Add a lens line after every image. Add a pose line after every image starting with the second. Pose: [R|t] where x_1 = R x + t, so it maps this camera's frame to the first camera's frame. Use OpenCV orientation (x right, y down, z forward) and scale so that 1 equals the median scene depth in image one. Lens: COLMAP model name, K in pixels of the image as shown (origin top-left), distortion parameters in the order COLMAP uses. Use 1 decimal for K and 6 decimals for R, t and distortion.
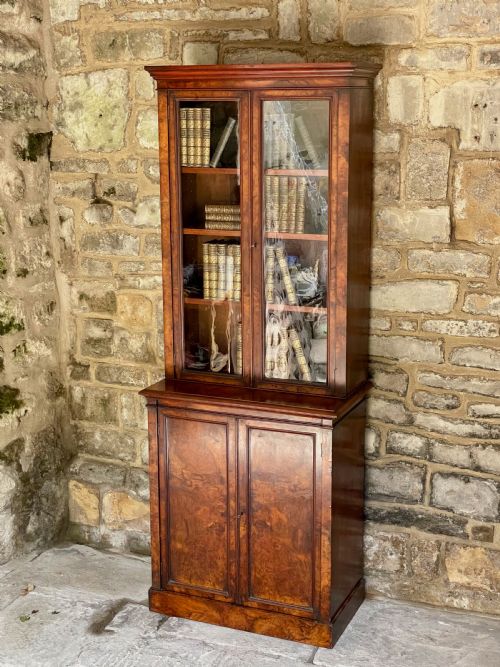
lens RADIAL K [[1024.2, 0, 249.8], [0, 1024.2, 331.9], [0, 0, 1]] dist [0.131841, -0.276421]
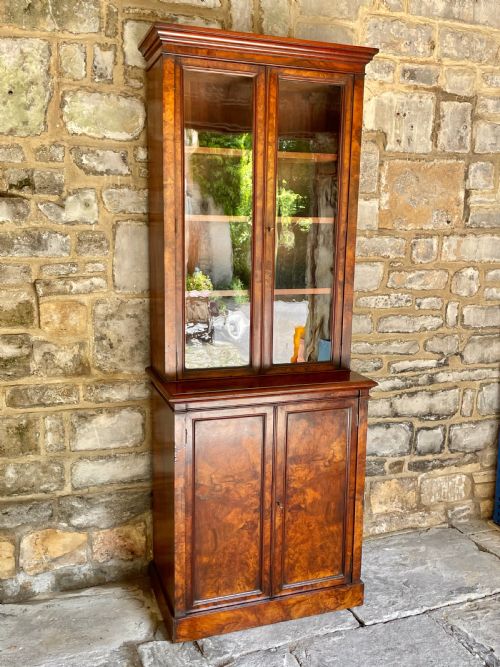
lens RADIAL K [[640.2, 0, 252.3], [0, 640.2, 330.6], [0, 0, 1]] dist [0.093339, -0.138364]
pose [[0.738113, -0.096675, 0.667715, -0.405656], [0.122956, 0.992382, 0.007762, 0.005266], [-0.663379, 0.076371, 0.744376, 0.528580]]
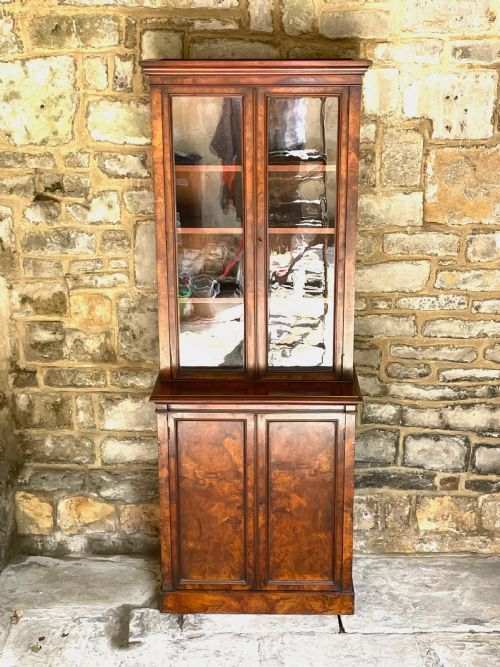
lens RADIAL K [[976.0, 0, 252.4], [0, 976.0, 328.8], [0, 0, 1]] dist [0.146884, -0.346096]
pose [[0.928720, -0.104212, 0.355836, -0.332816], [0.078629, 0.993217, 0.085659, -0.077960], [-0.362349, -0.051575, 0.930614, 0.101068]]
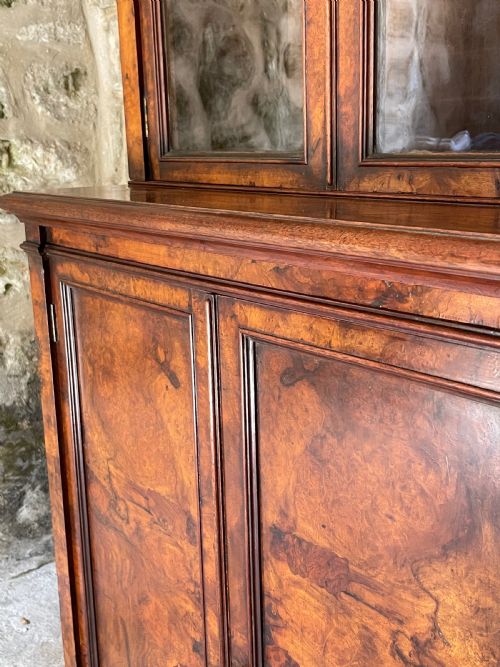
lens RADIAL K [[796.6, 0, 250.0], [0, 796.6, 331.1], [0, 0, 1]] dist [0.109002, -0.194649]
pose [[0.885612, 0.091749, -0.455273, 0.076331], [-0.076740, 0.995726, 0.051387, 0.078329], [0.458042, -0.010571, 0.888868, 0.795411]]
